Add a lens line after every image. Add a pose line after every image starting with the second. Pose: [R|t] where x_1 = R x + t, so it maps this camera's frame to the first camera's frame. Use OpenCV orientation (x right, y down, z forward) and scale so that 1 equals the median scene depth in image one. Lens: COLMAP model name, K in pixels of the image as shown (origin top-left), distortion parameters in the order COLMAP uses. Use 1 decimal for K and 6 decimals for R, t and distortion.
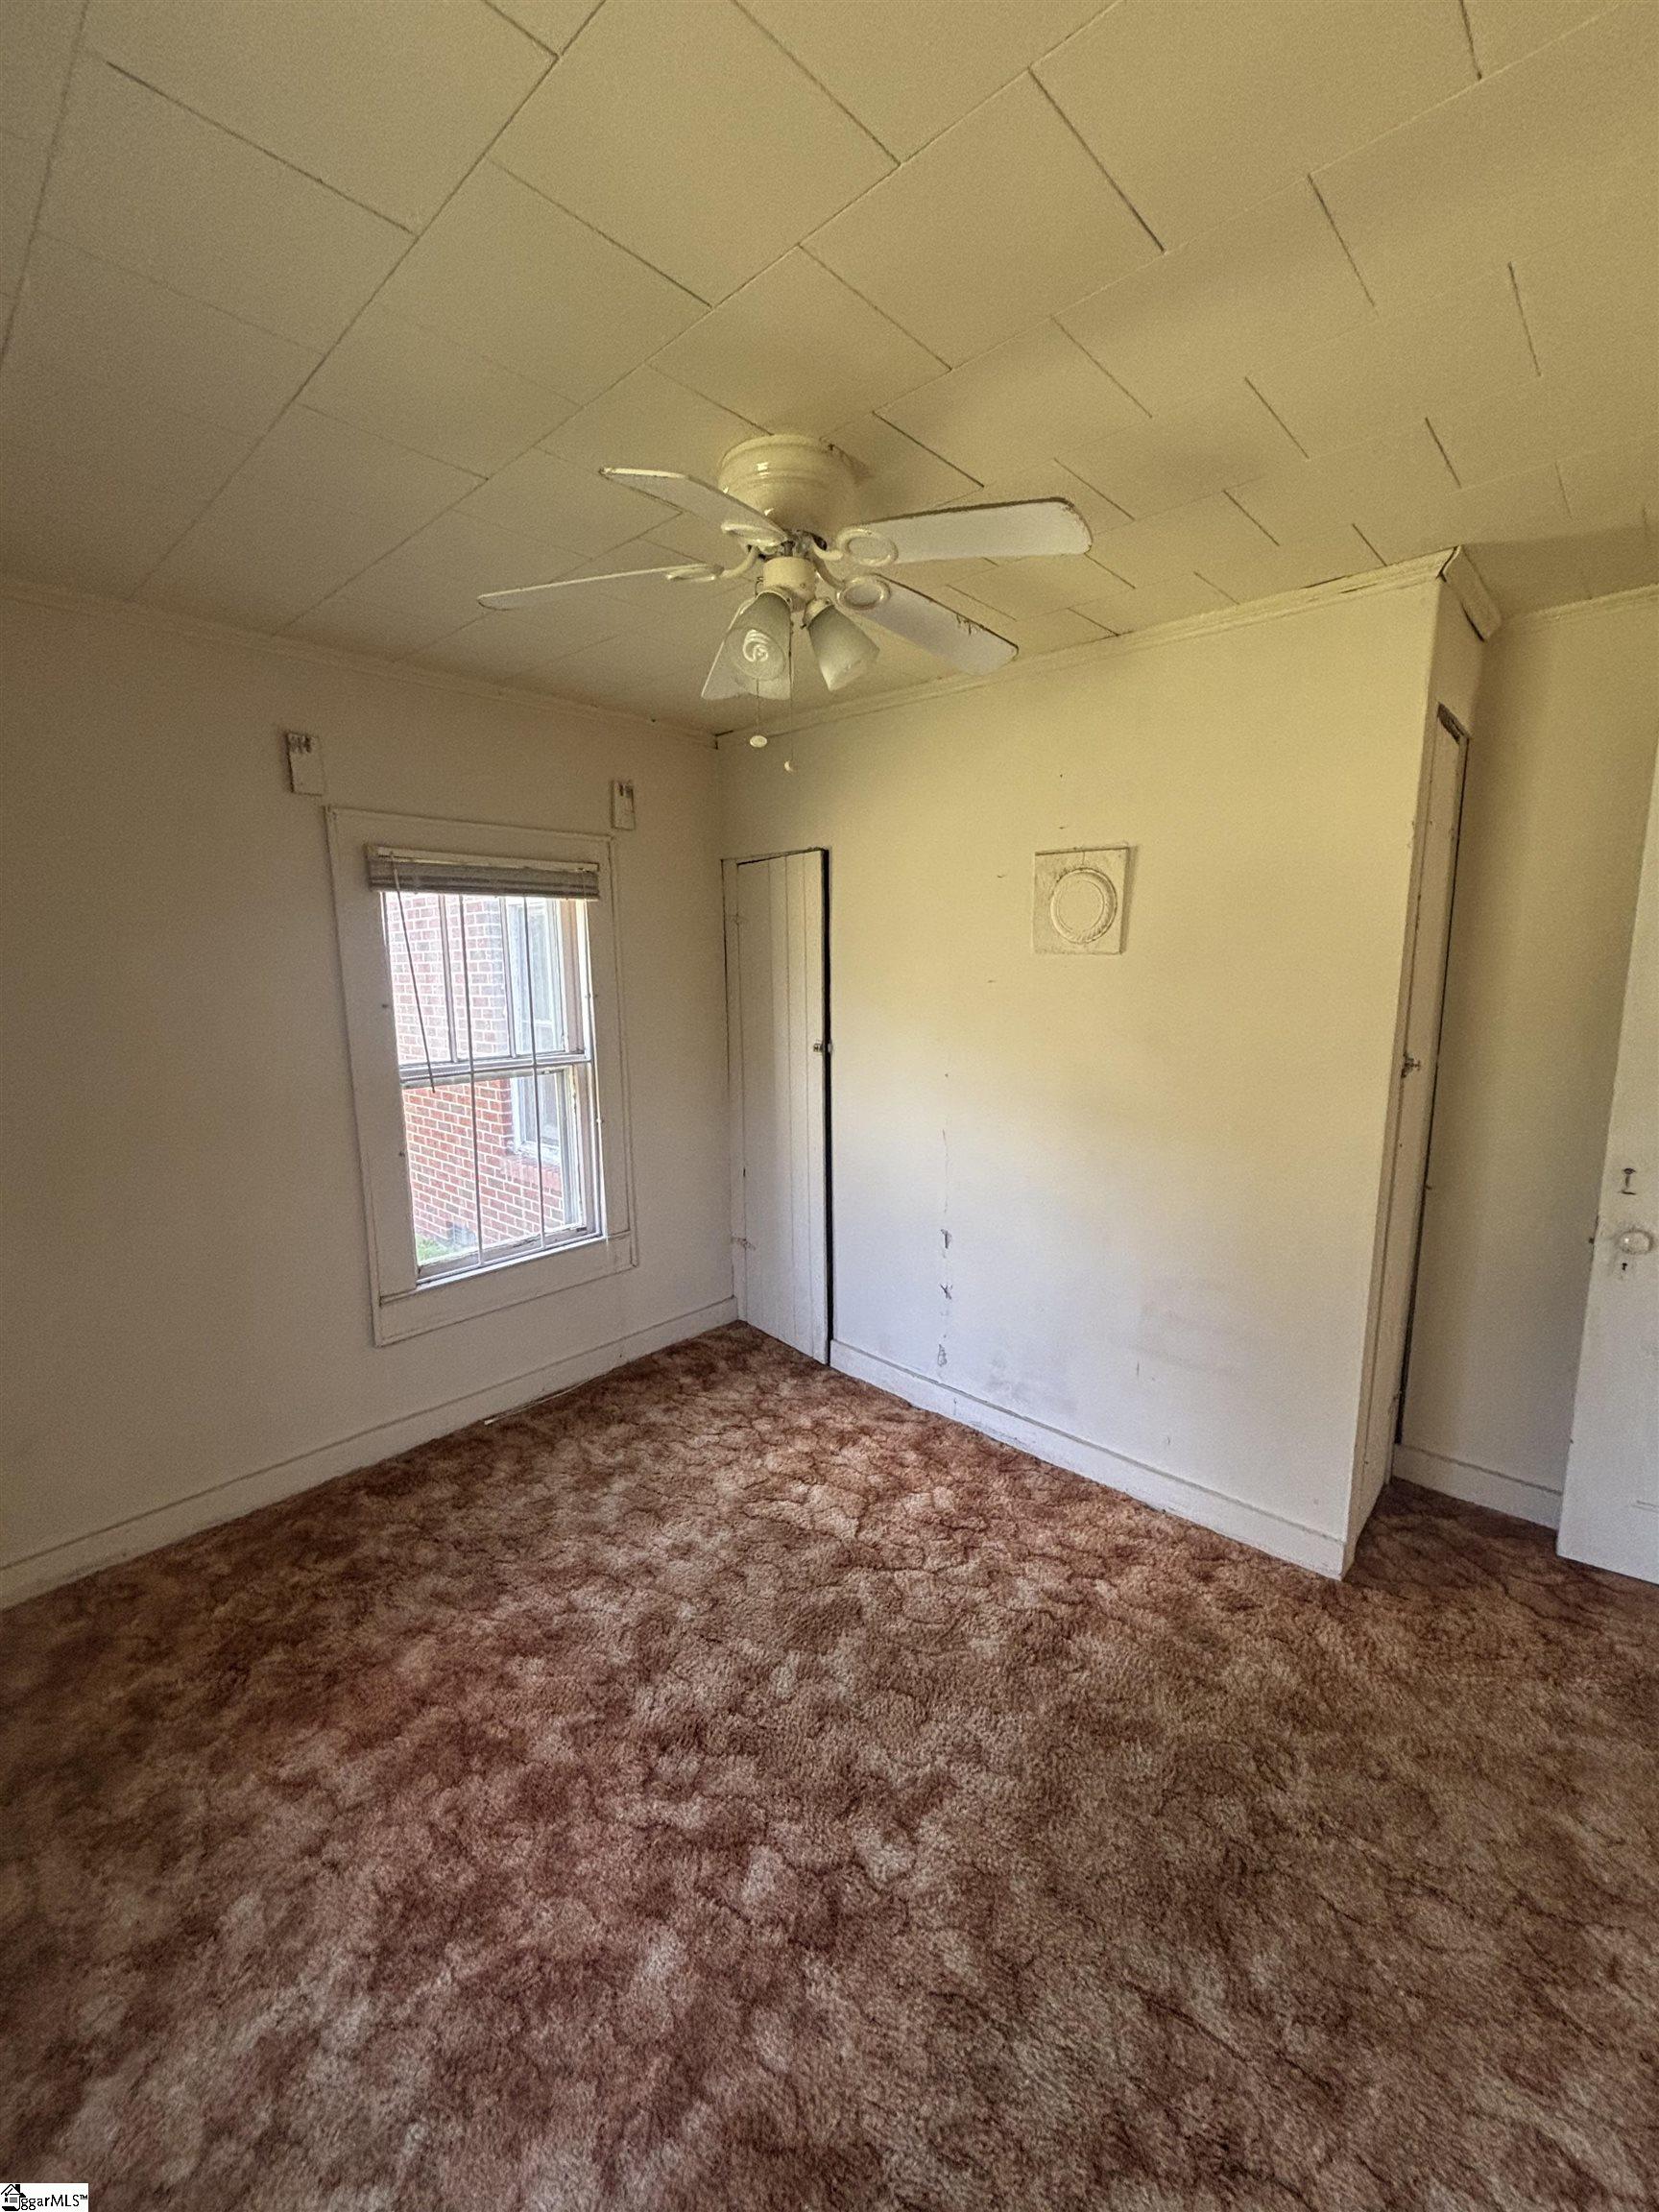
lens RADIAL K [[896.6, 0, 830.5], [0, 896.6, 1112.1], [0, 0, 1]] dist [0.001337, 0.002449]
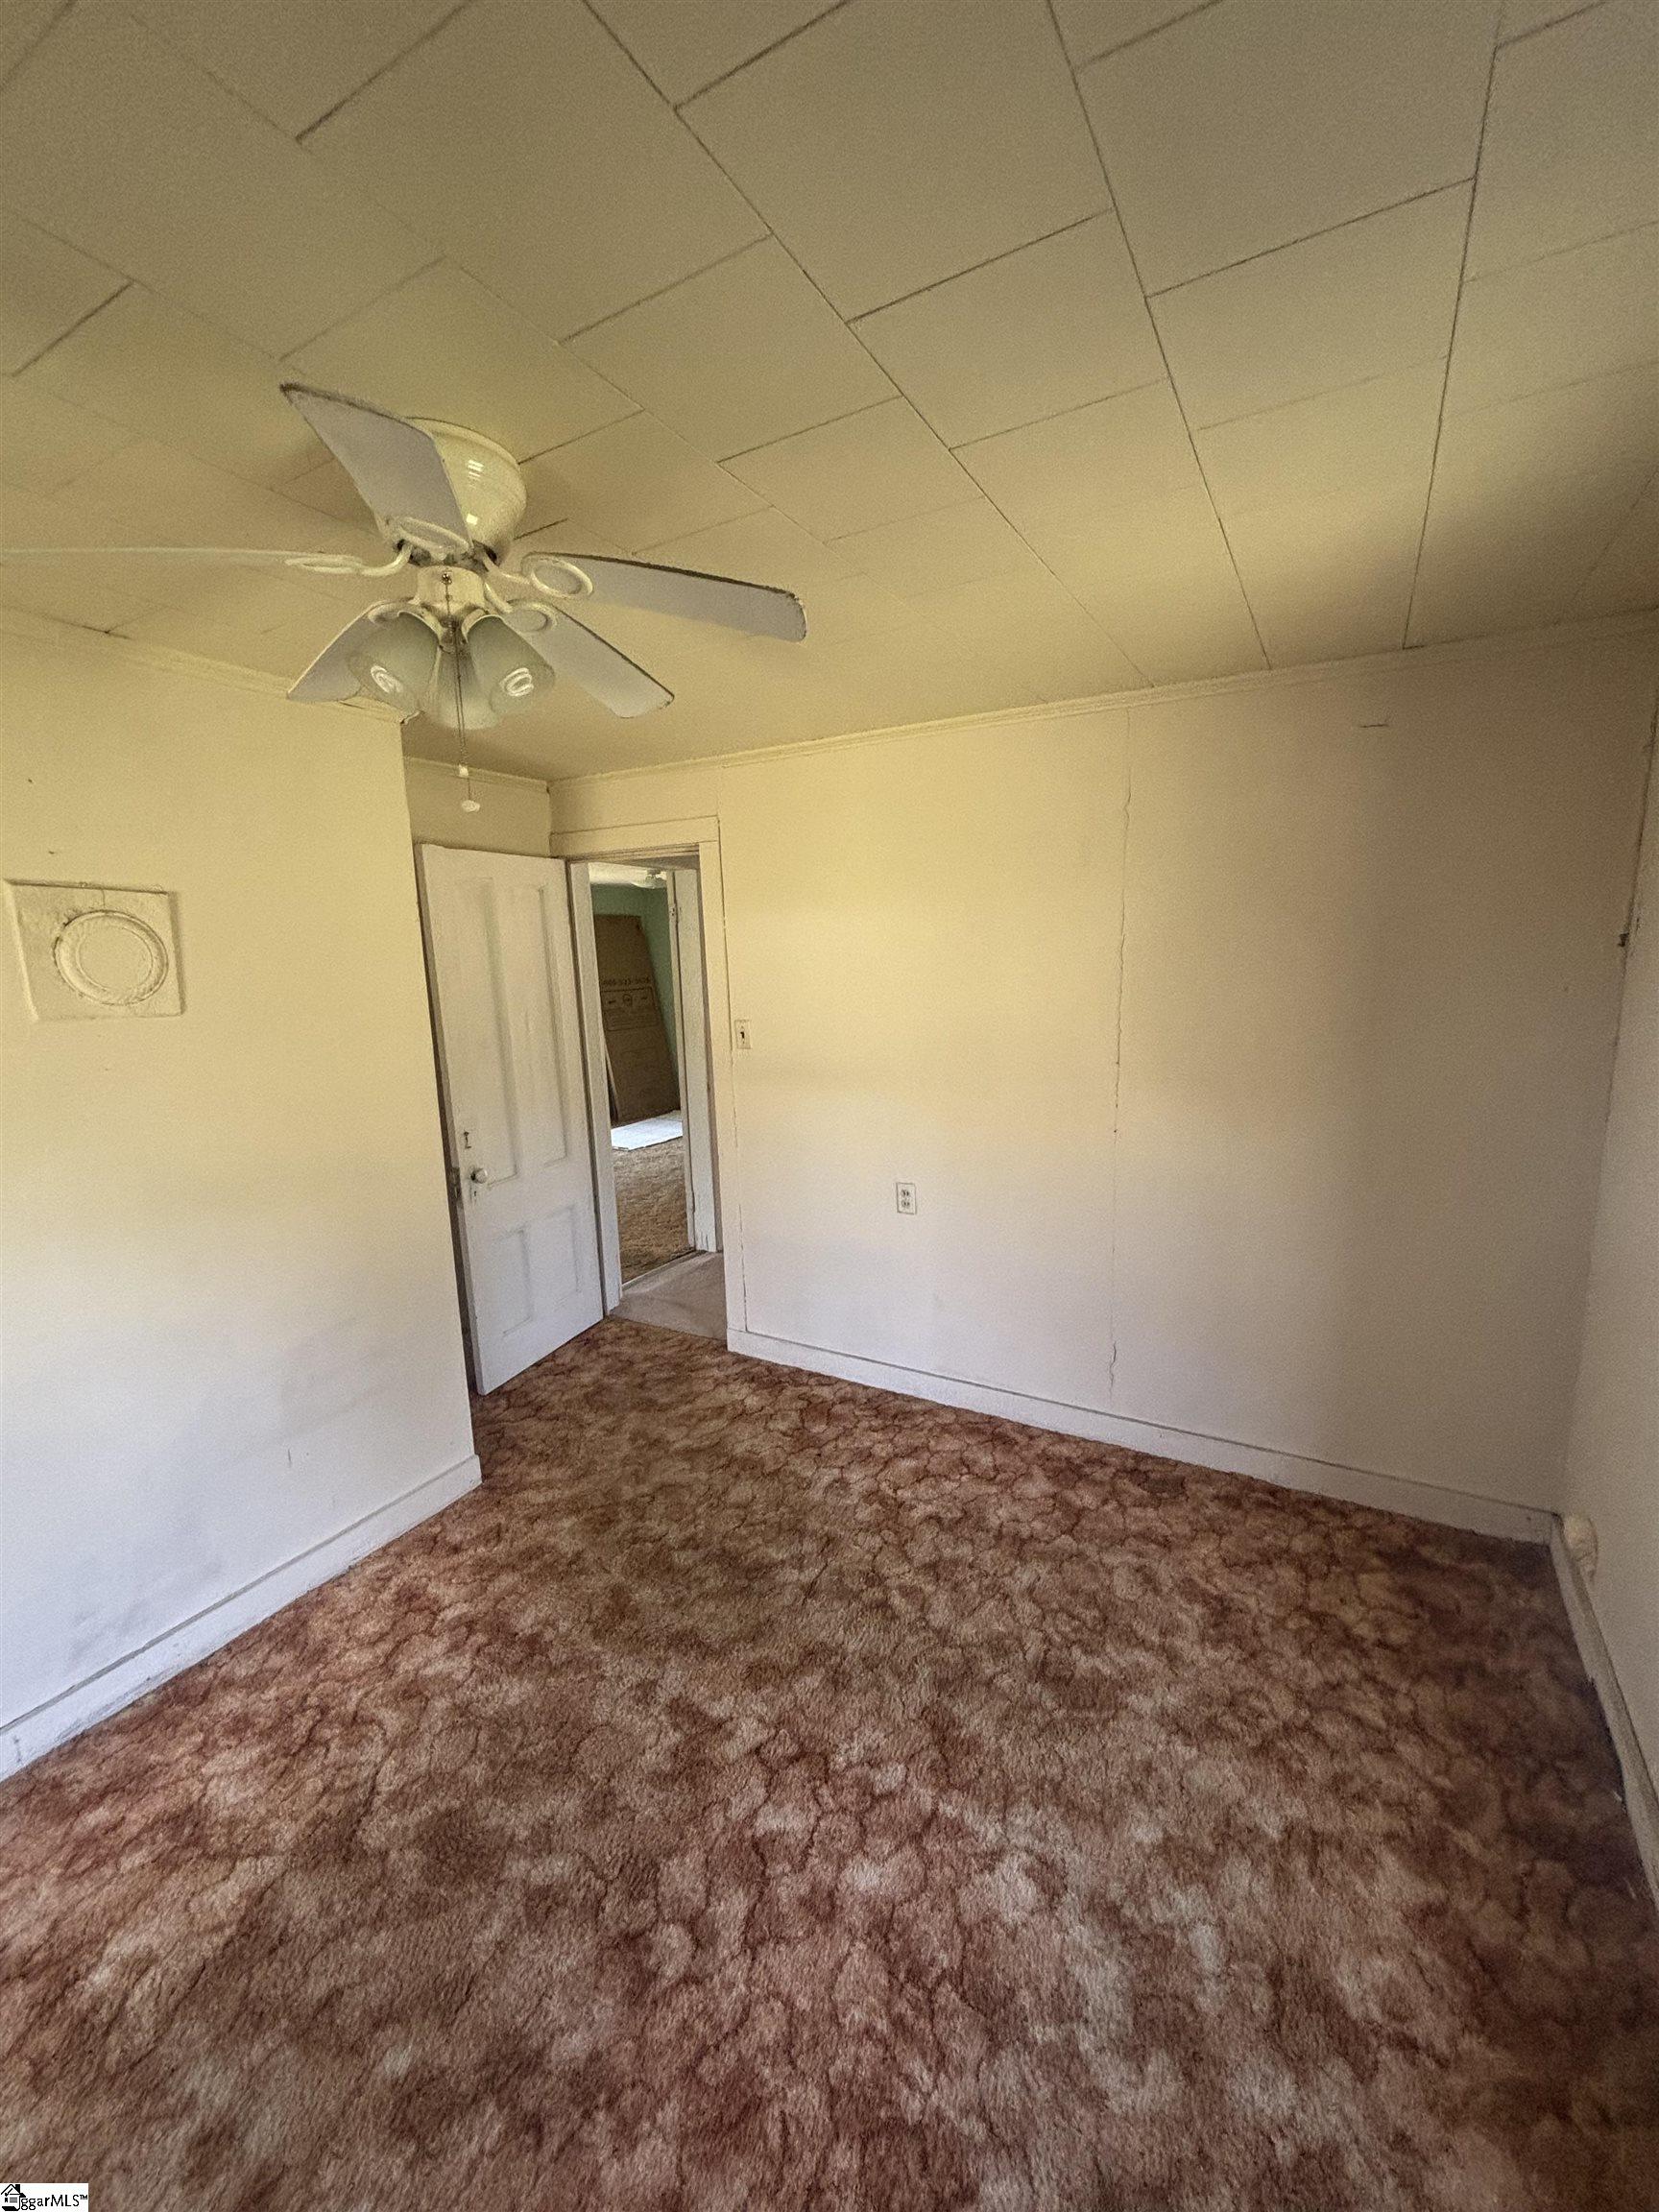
lens RADIAL K [[896.6, 0, 832.7], [0, 896.6, 1100.5], [0, 0, 1]] dist [0.001337, 0.002449]
pose [[-0.229142, -0.138463, 0.963495, -0.860104], [0.193914, 0.963497, 0.184581, -0.177228], [-0.953882, 0.229130, -0.193928, 0.773562]]
